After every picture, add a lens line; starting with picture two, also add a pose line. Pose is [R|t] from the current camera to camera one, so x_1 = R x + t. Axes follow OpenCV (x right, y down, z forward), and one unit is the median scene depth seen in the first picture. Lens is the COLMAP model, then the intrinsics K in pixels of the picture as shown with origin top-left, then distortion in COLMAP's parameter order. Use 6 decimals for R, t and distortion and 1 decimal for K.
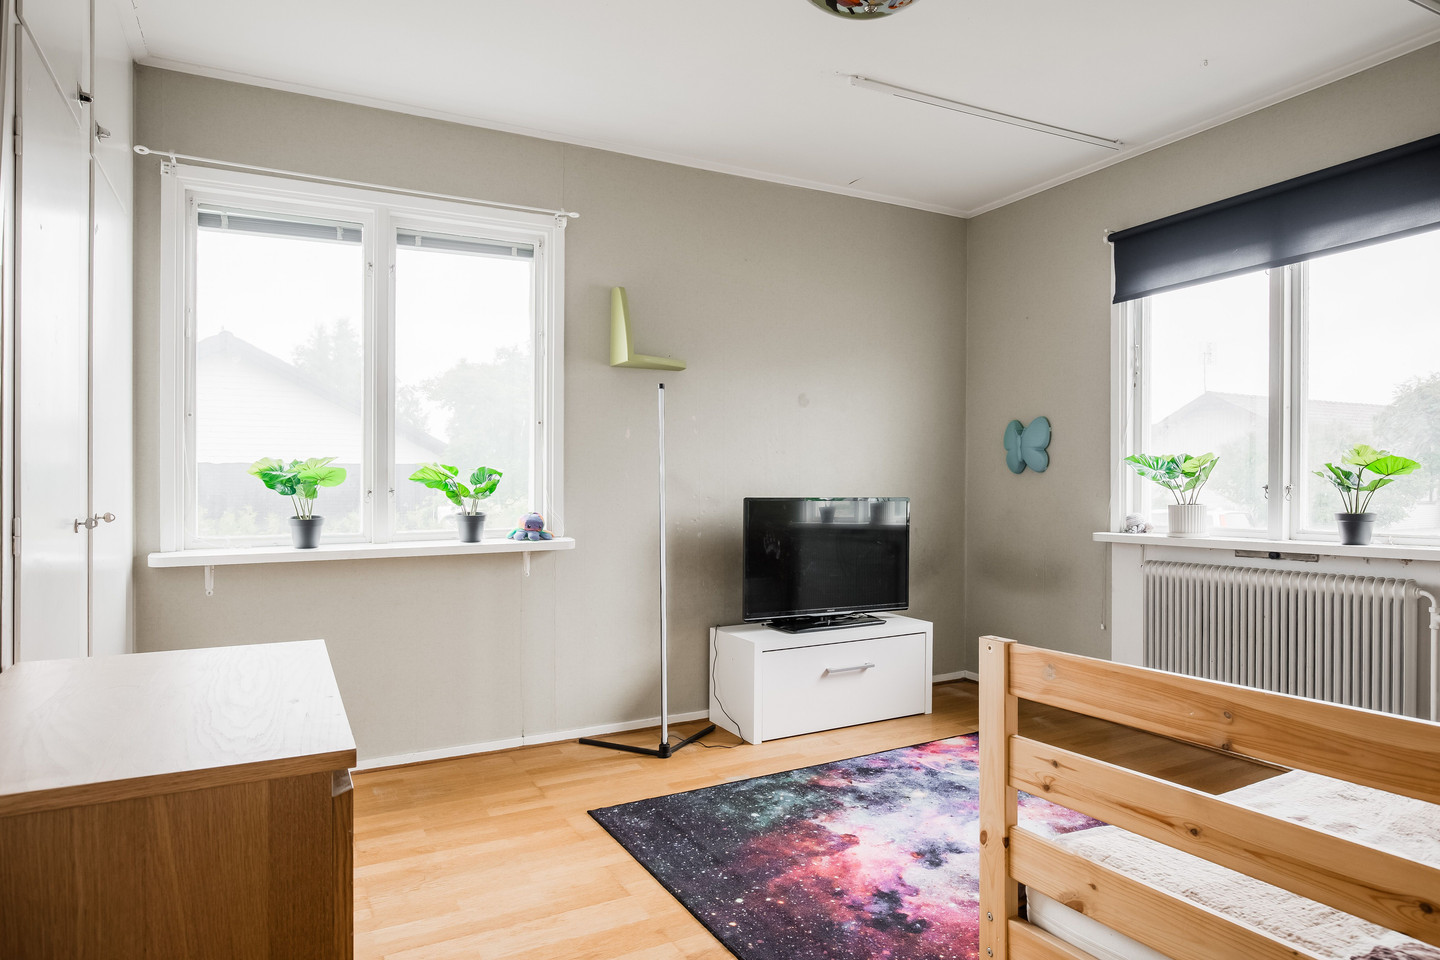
lens RADIAL K [[855.2, 0, 716.6], [0, 855.2, 489.3], [0, 0, 1]] dist [-0.004276, -0.001030]
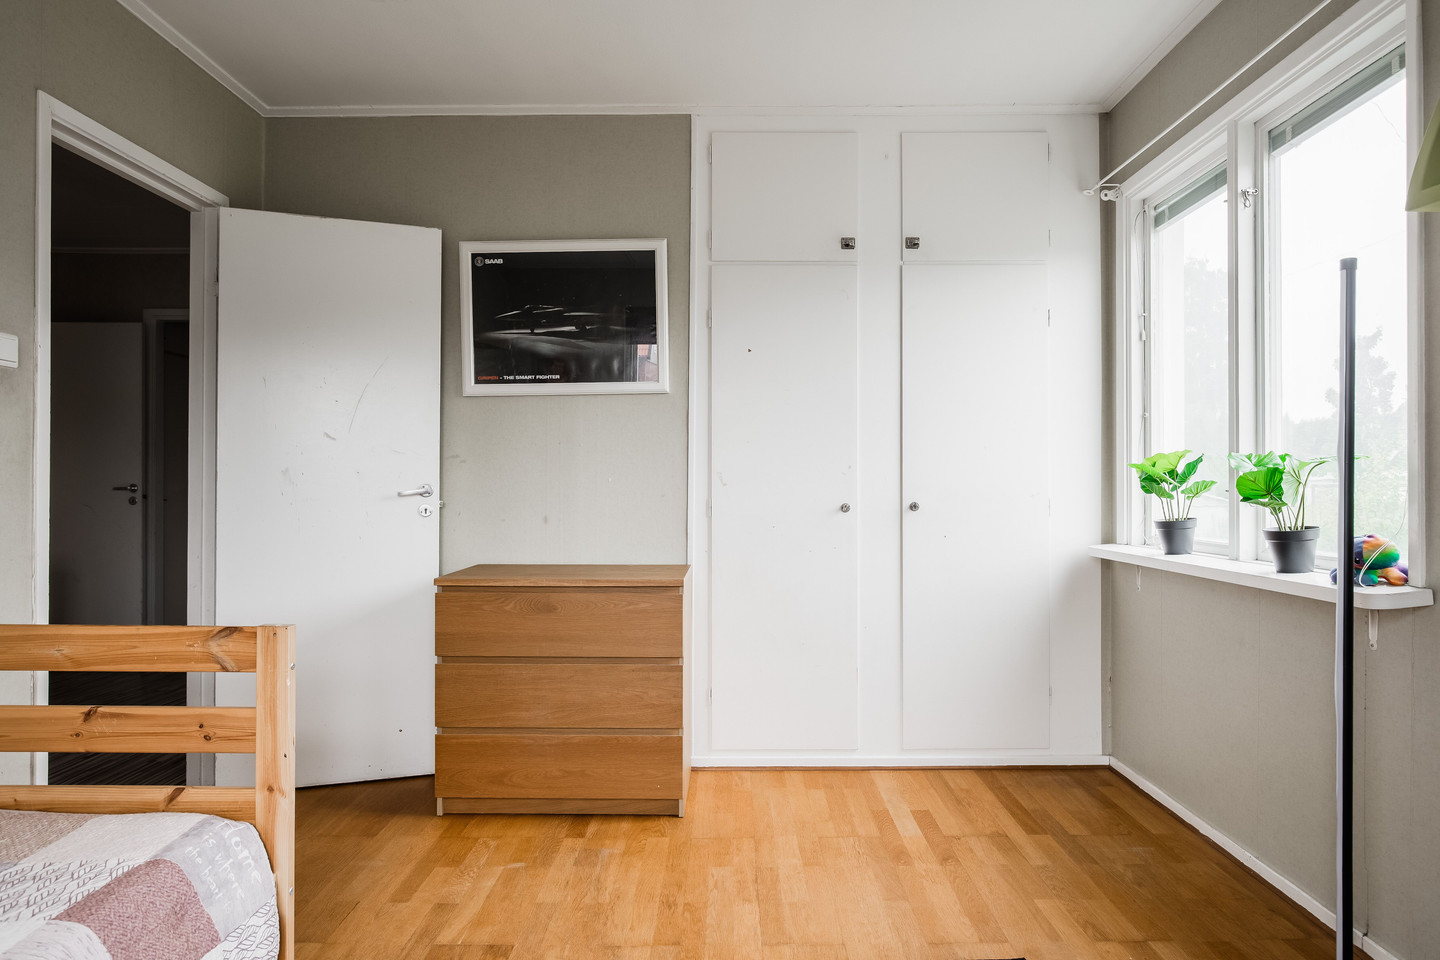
lens RADIAL K [[855.2, 0, 719.6], [0, 855.2, 473.4], [0, 0, 1]] dist [-0.004276, -0.001030]
pose [[-0.467395, -0.002598, -0.884045, 0.519981], [0.002953, 0.999986, -0.004501, -0.014272], [0.884044, -0.004715, -0.467380, 0.997495]]
